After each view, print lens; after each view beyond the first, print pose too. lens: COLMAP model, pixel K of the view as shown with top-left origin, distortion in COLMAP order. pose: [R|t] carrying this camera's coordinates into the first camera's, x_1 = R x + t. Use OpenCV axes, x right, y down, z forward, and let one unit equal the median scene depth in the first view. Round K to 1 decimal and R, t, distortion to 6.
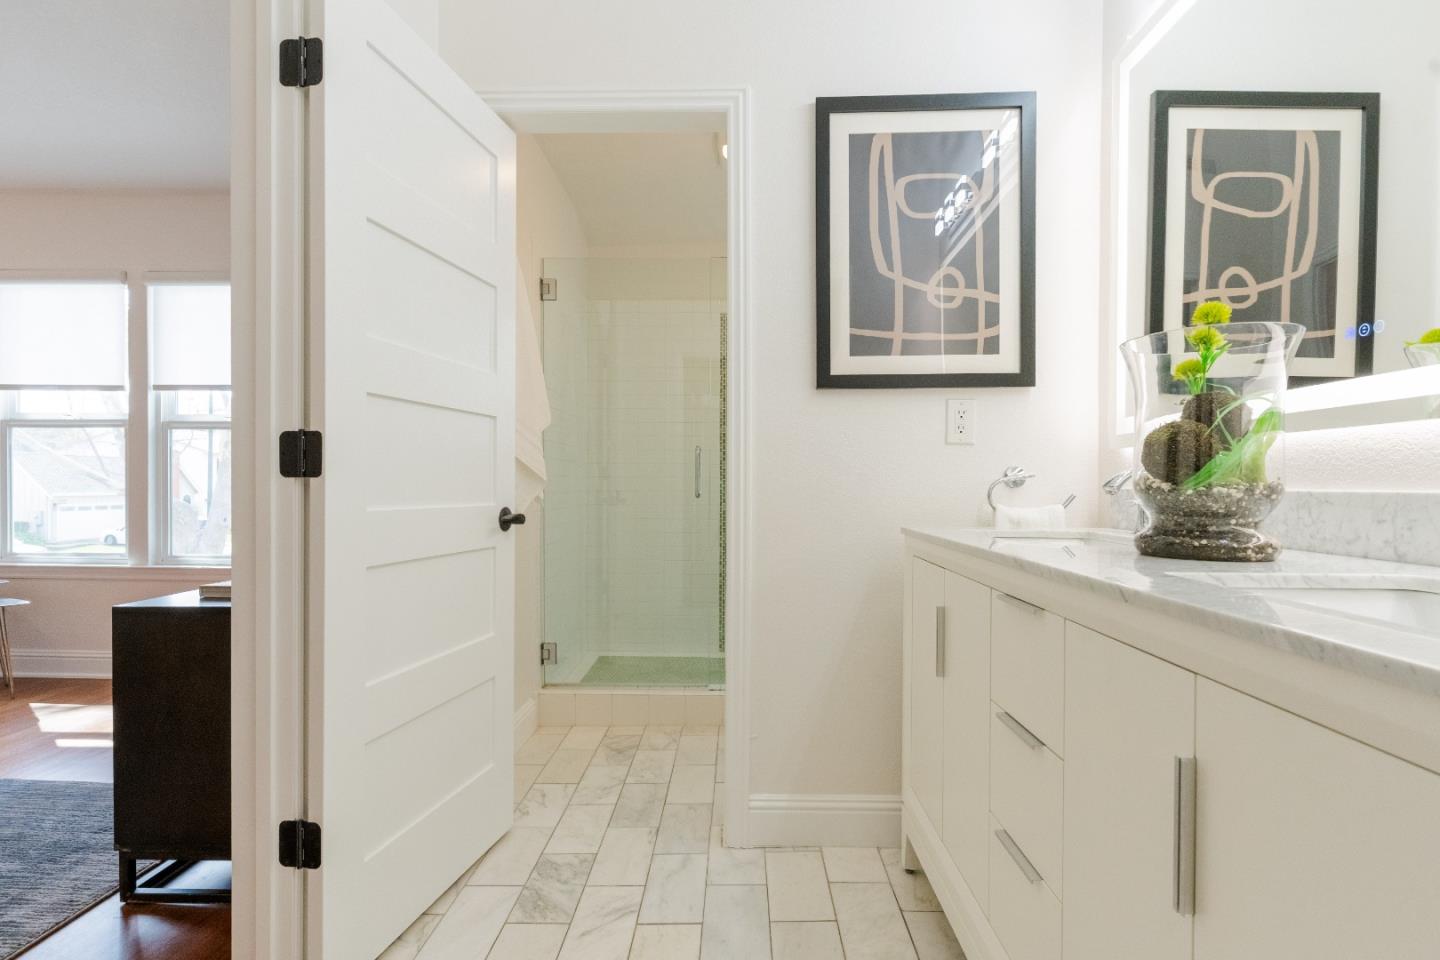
lens RADIAL K [[690.0, 0, 720.4], [0, 690.0, 485.9], [0, 0, 1]] dist [0.002246, 0.000235]
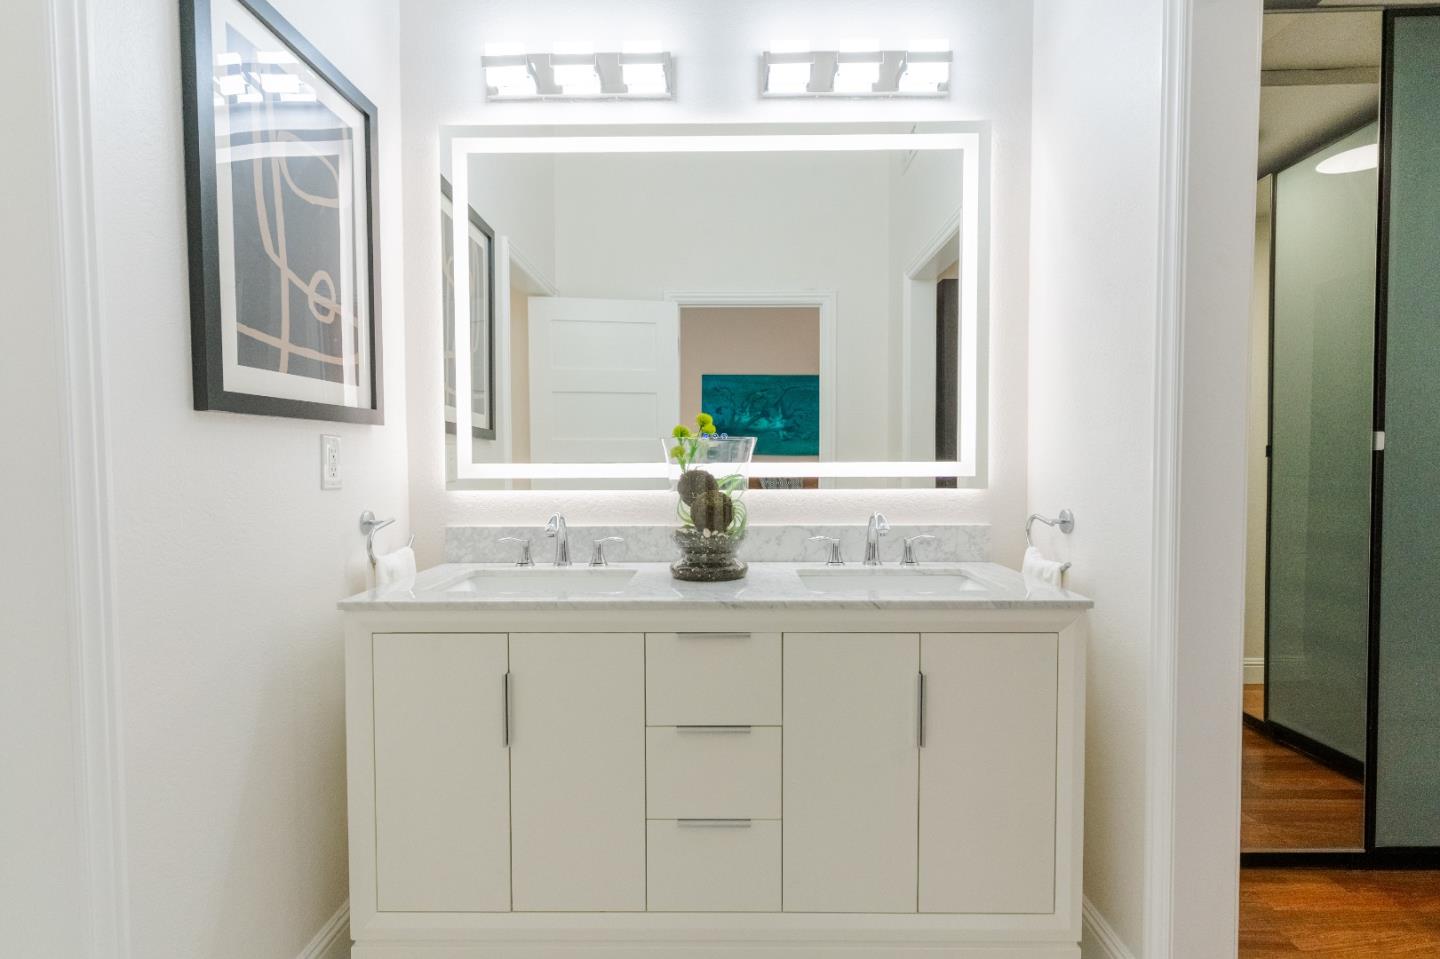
lens RADIAL K [[690.0, 0, 720.4], [0, 690.0, 485.4], [0, 0, 1]] dist [0.002246, 0.000235]
pose [[-0.015116, -0.043165, 0.998954, -0.494418], [0.005587, 0.999048, 0.043254, -0.098475], [-0.999870, 0.006235, -0.014860, 0.547305]]
